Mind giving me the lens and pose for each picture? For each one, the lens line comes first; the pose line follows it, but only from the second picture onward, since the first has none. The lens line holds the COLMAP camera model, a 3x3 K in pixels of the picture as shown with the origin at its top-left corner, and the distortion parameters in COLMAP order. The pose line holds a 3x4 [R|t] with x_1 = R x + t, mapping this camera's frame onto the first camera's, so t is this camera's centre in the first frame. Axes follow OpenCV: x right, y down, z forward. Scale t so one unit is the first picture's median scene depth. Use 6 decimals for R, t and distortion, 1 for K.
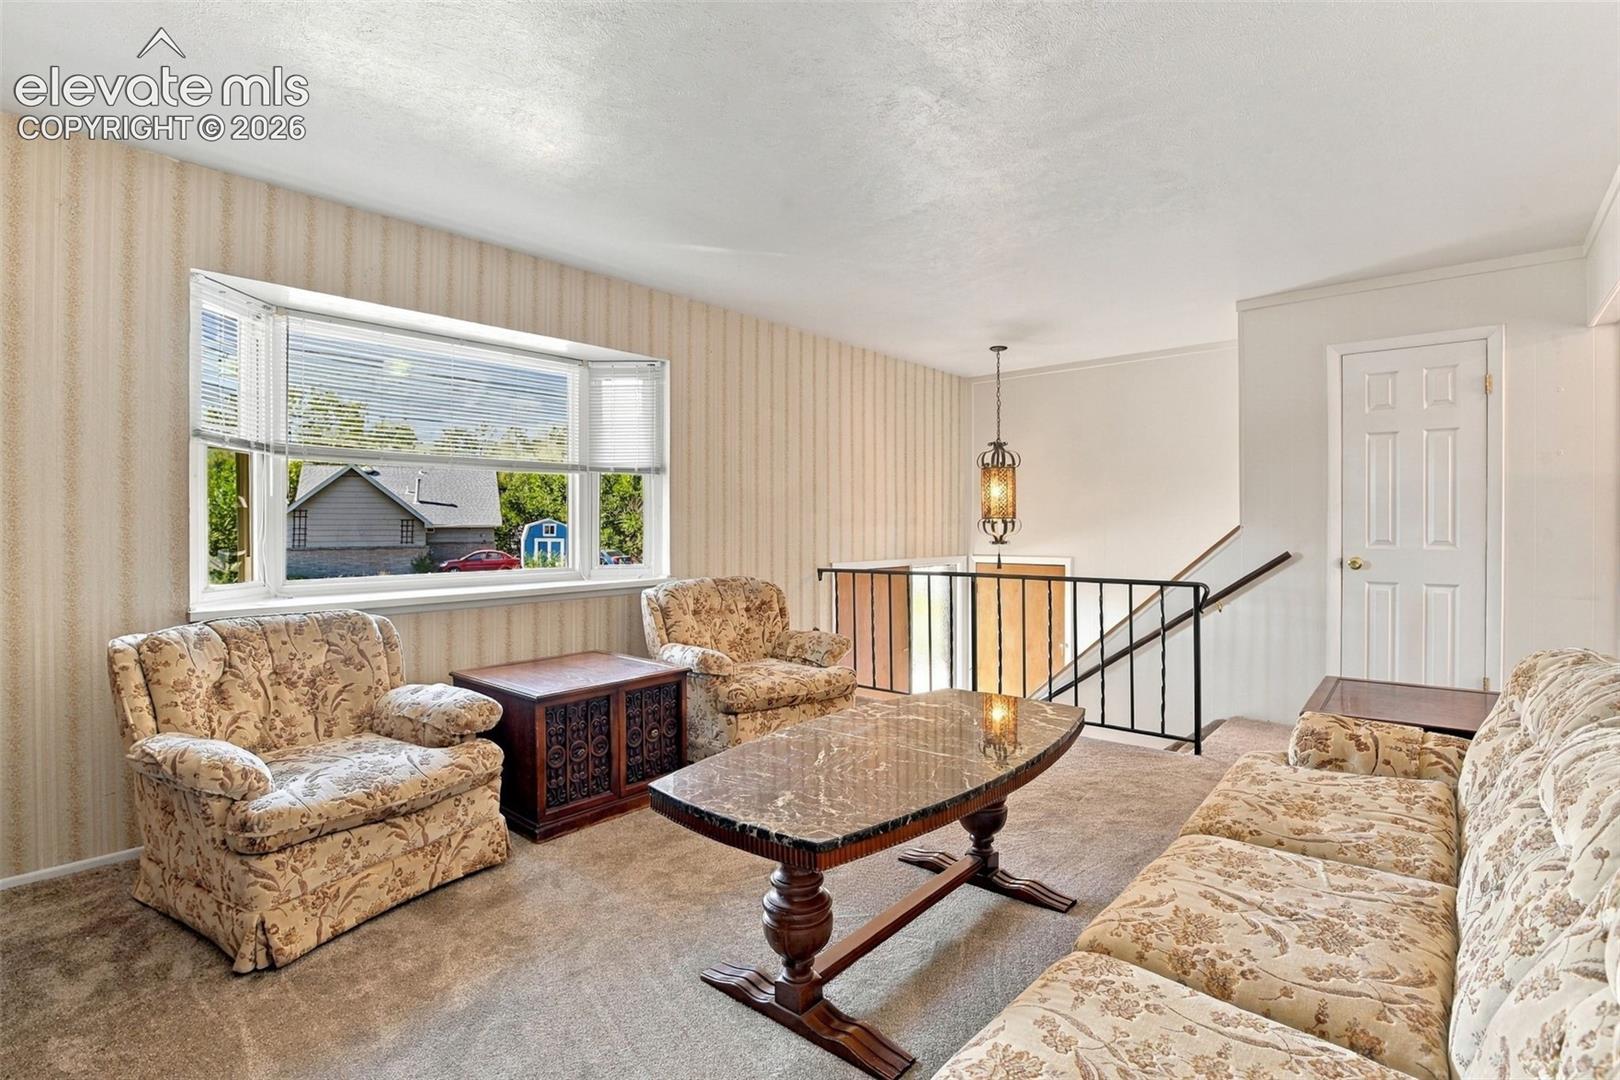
lens RADIAL K [[764.2, 0, 821.8], [0, 764.2, 536.7], [0, 0, 1]] dist [-0.035224, 0.007422]
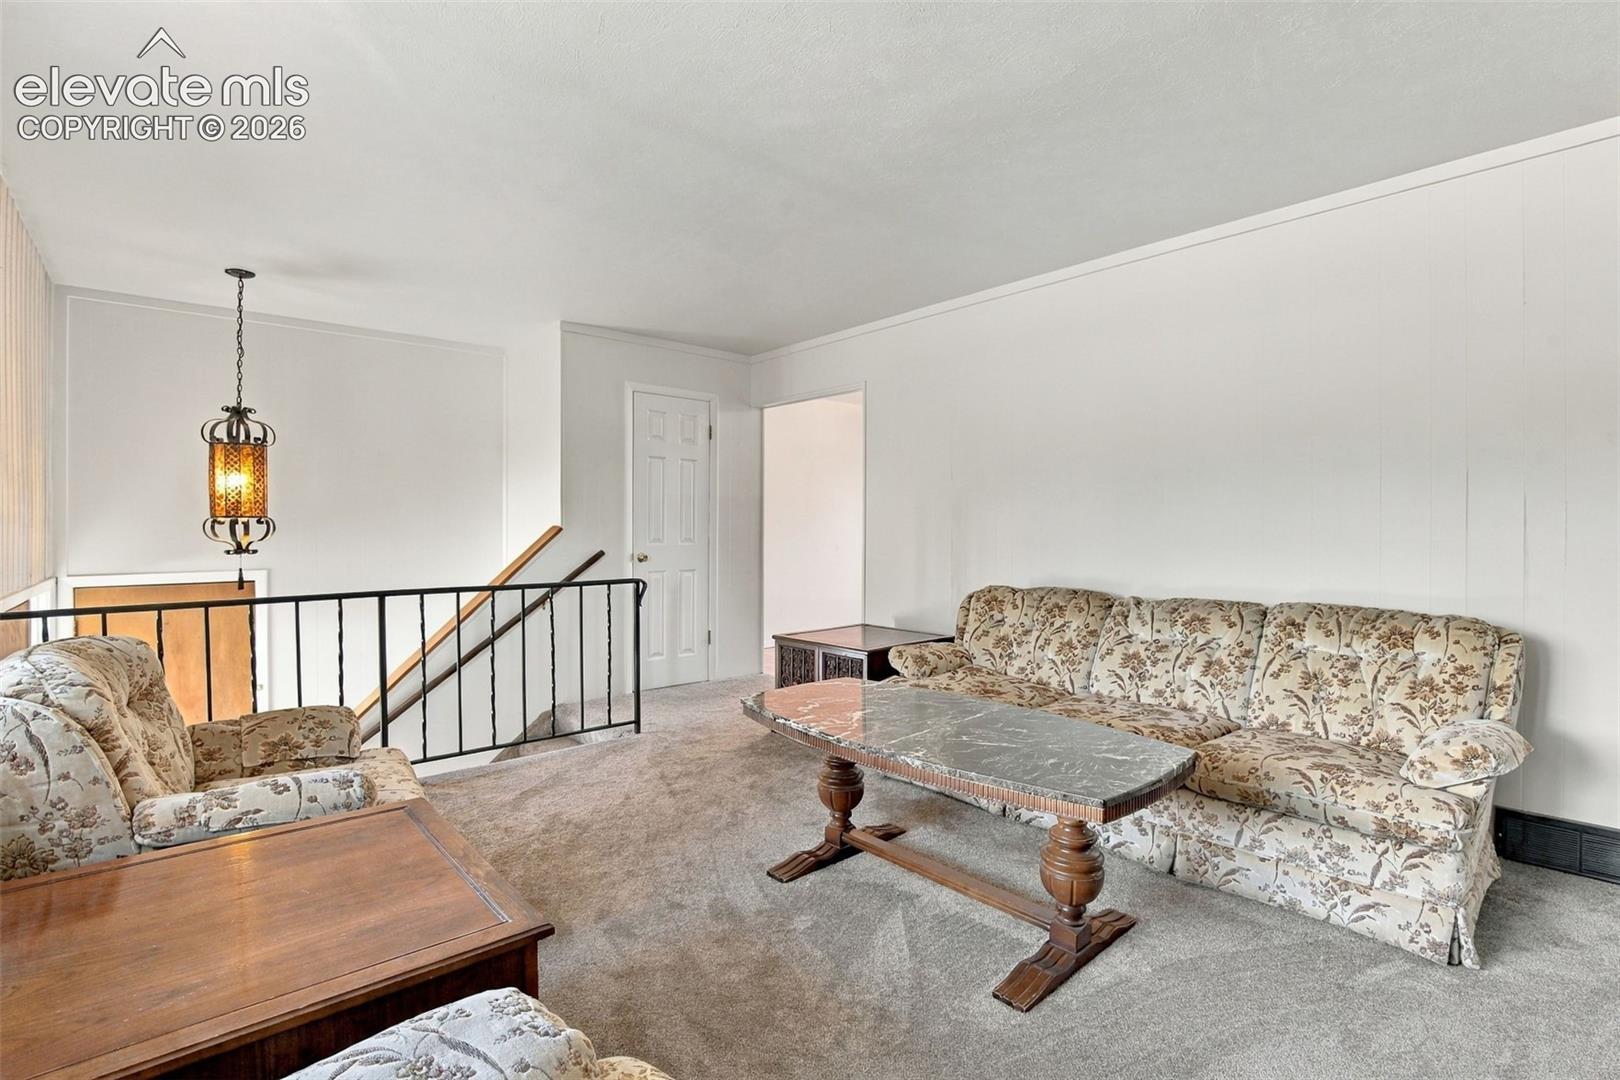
lens RADIAL K [[764.2, 0, 818.9], [0, 764.2, 533.3], [0, 0, 1]] dist [-0.035224, 0.007422]
pose [[0.112301, -0.005095, 0.993661, -0.511931], [0.018122, 0.999831, 0.003078, -0.003837], [-0.993509, 0.017661, 0.112375, 0.536030]]
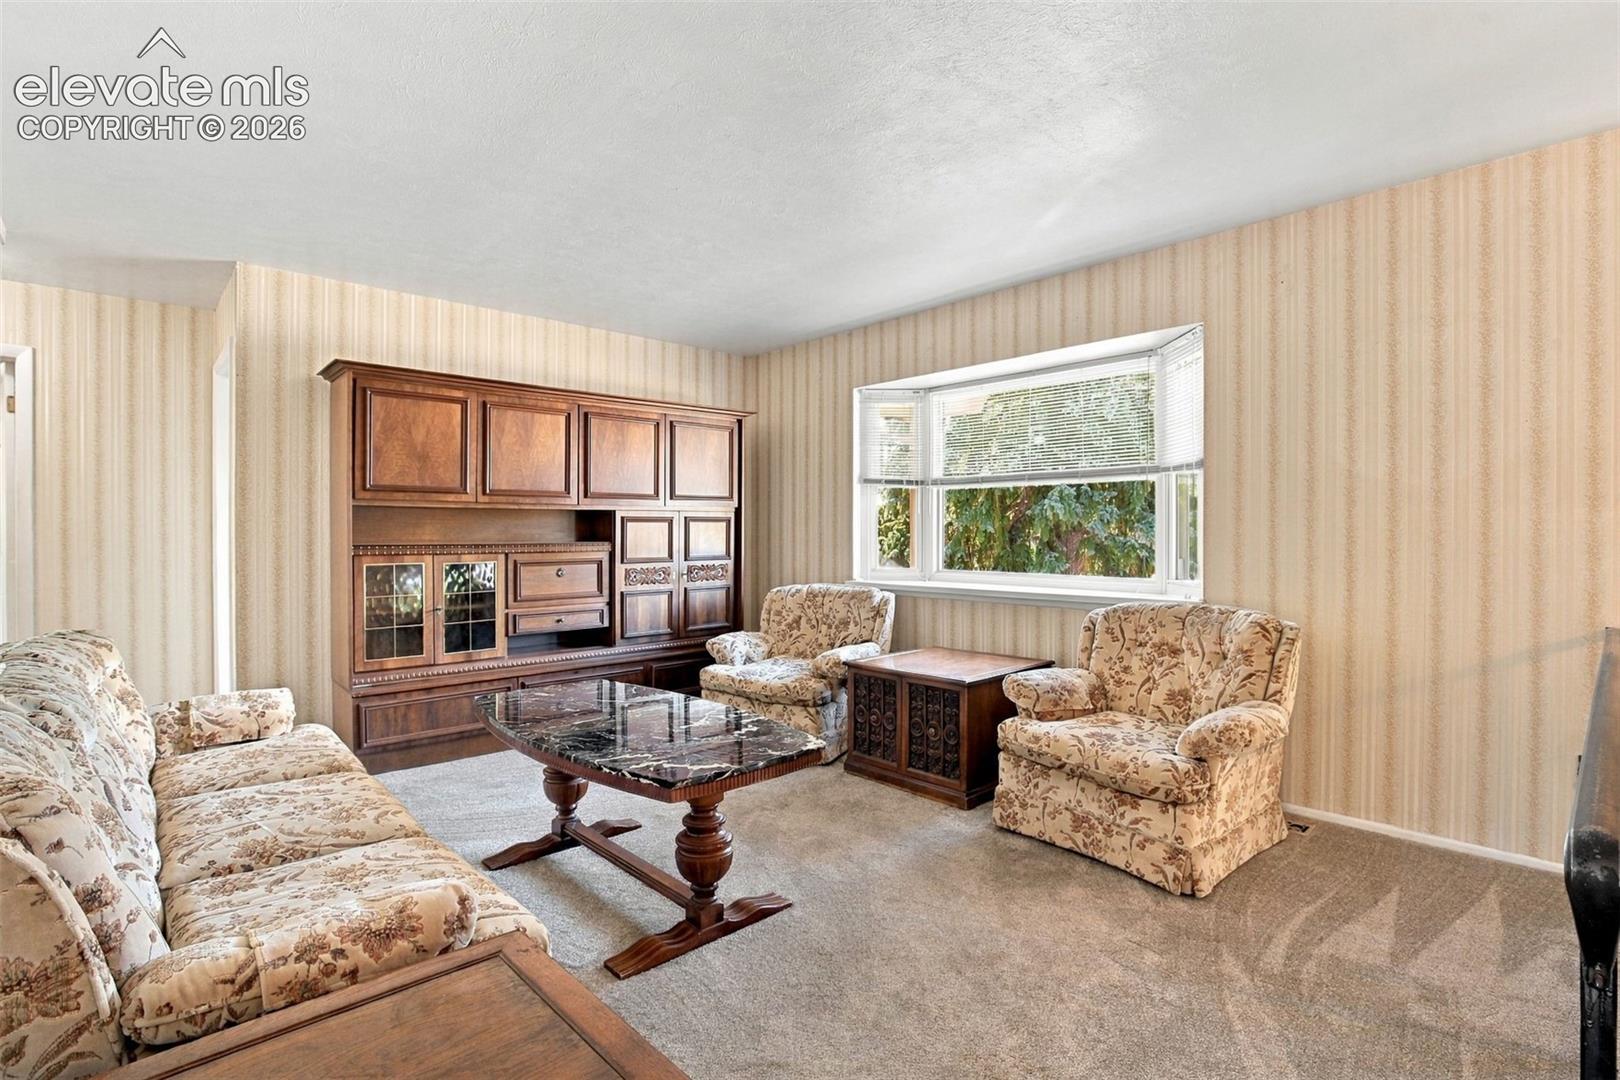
lens RADIAL K [[764.2, 0, 814.8], [0, 764.2, 544.6], [0, 0, 1]] dist [-0.035224, 0.007422]
pose [[-0.102614, 0.014619, -0.994614, 0.616802], [-0.014524, 0.999763, 0.016194, -0.009712], [0.994615, 0.016107, -0.102377, 0.692809]]
